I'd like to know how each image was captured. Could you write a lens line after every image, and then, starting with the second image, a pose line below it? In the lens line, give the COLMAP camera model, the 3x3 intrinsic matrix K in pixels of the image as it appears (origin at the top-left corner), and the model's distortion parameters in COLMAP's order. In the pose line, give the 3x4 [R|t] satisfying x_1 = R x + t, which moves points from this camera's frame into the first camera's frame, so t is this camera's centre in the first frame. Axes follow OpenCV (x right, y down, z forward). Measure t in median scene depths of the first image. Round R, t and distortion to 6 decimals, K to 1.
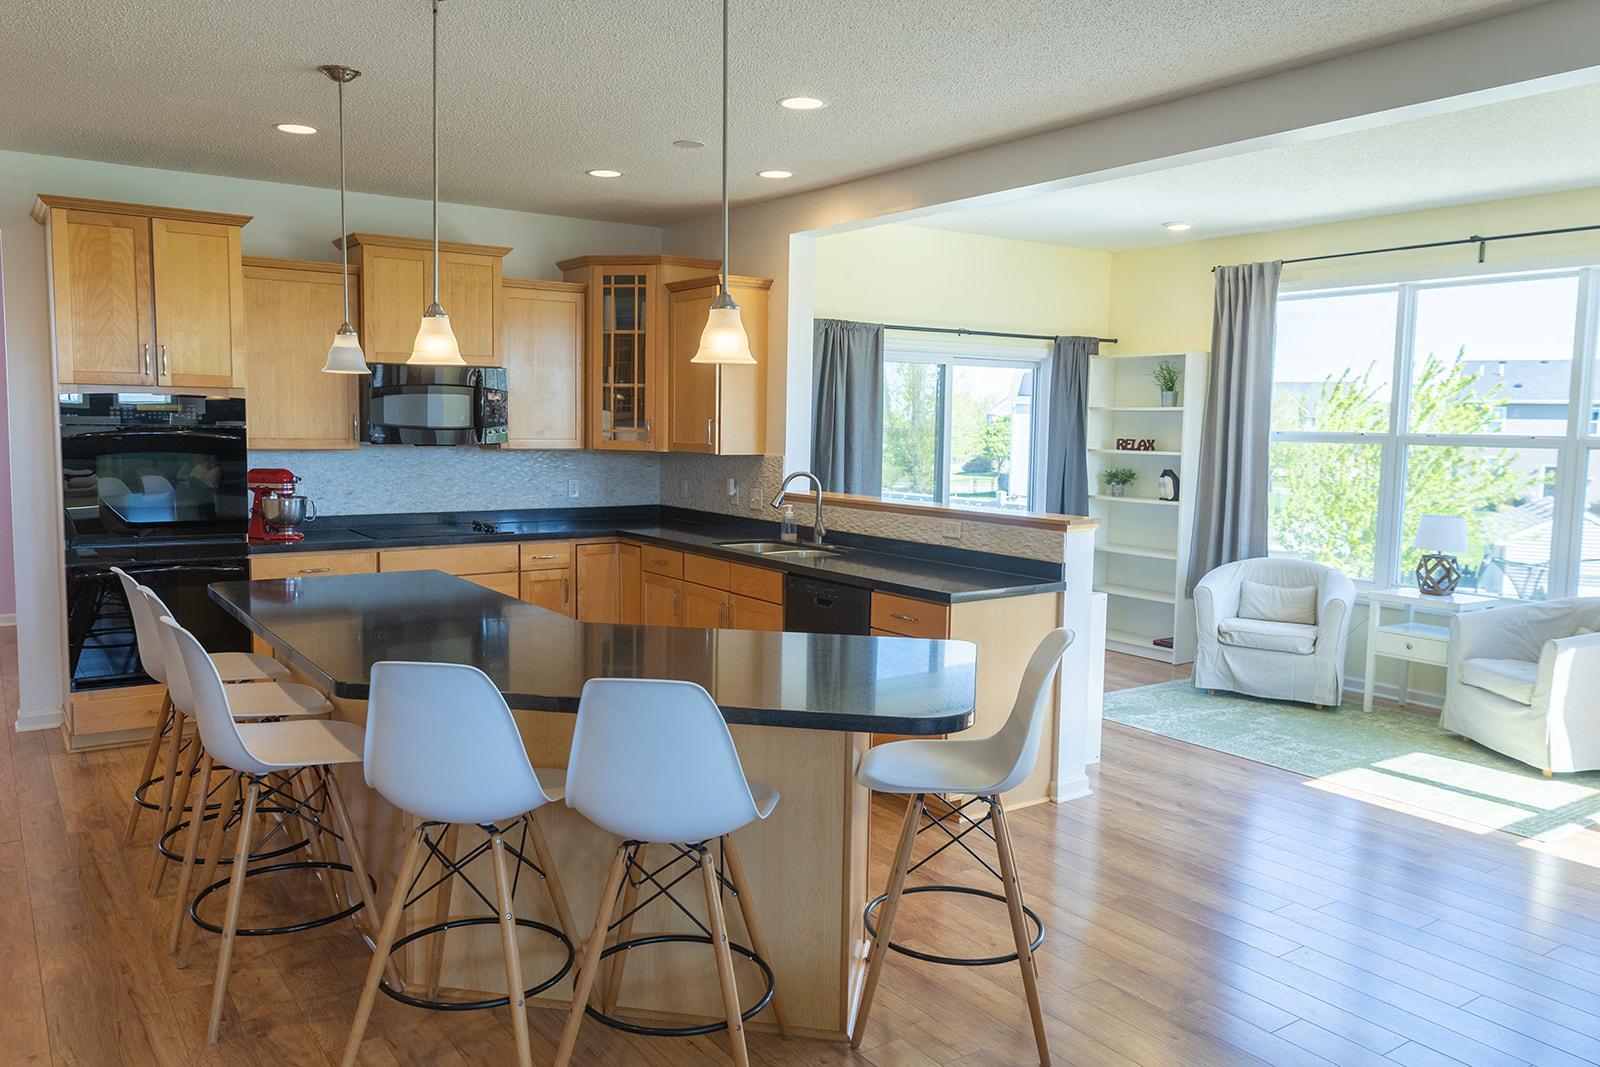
lens RADIAL K [[1173.3, 0, 798.2], [0, 1173.3, 536.2], [0, 0, 1]] dist [0.007352, 0.003404]
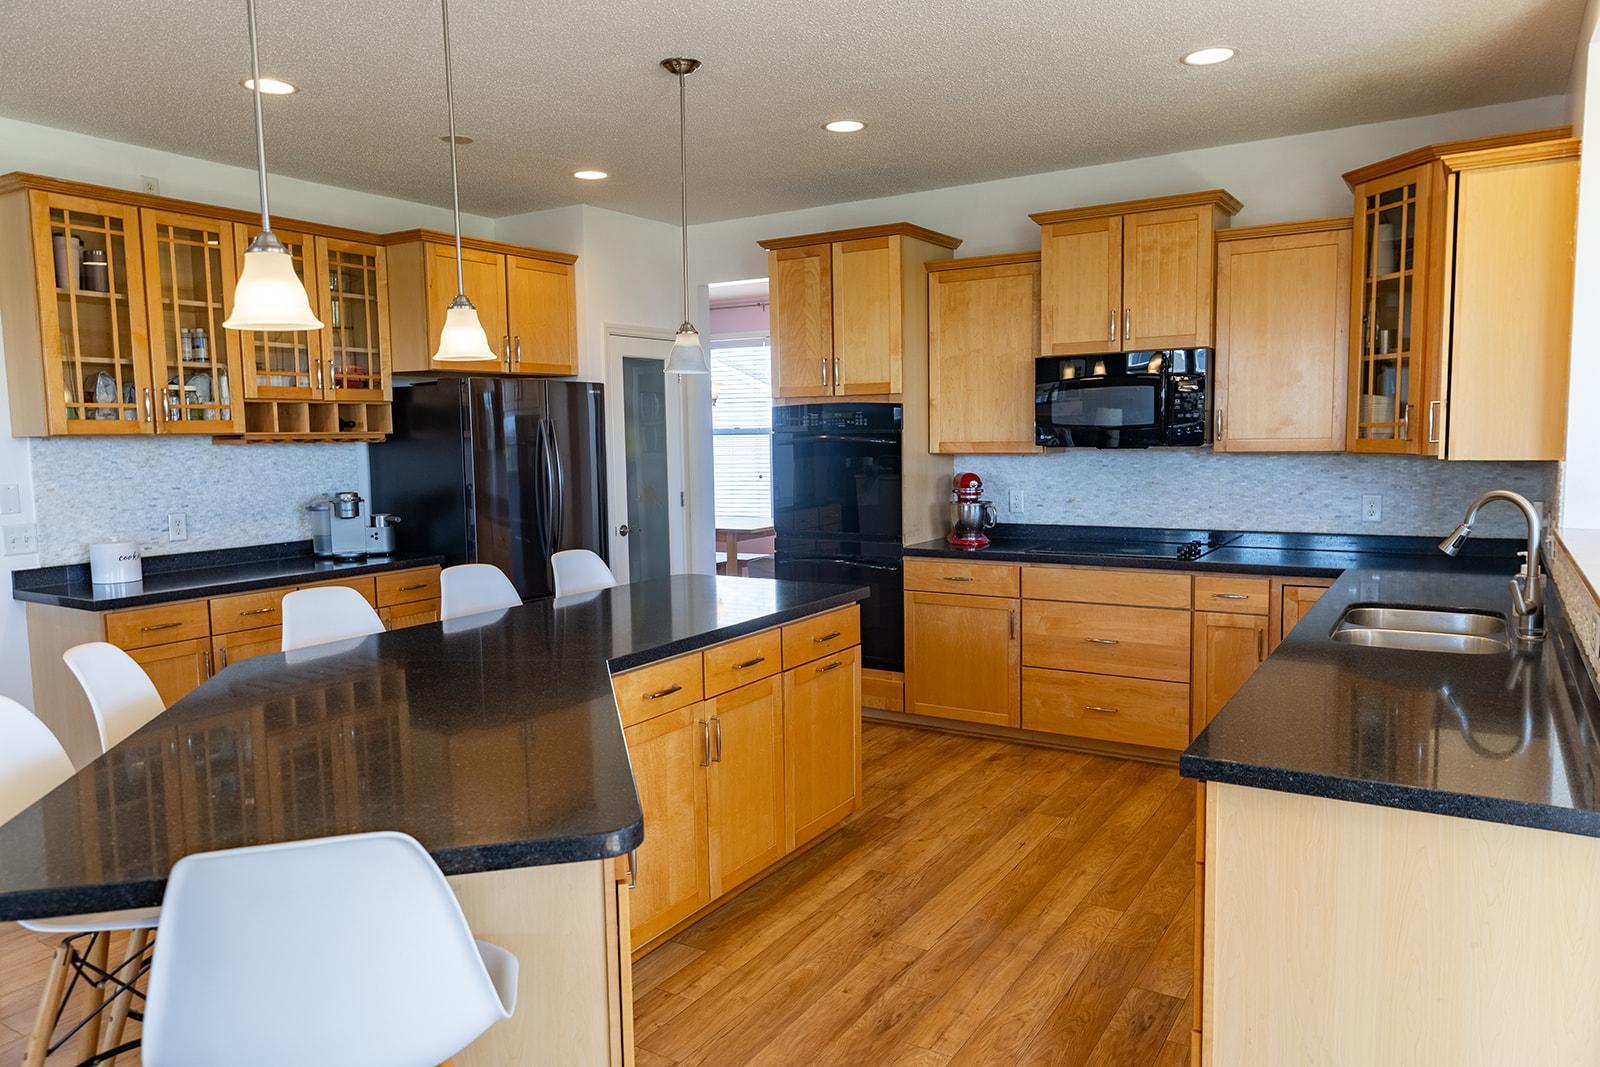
lens RADIAL K [[1084.2, 0, 798.9], [0, 1084.2, 526.0], [0, 0, 1]] dist [0.025353, -0.008852]
pose [[0.387746, 0.059216, -0.919862, 0.332292], [-0.069552, 0.996969, 0.034862, -0.033653], [0.919139, 0.050461, 0.390689, 0.500806]]
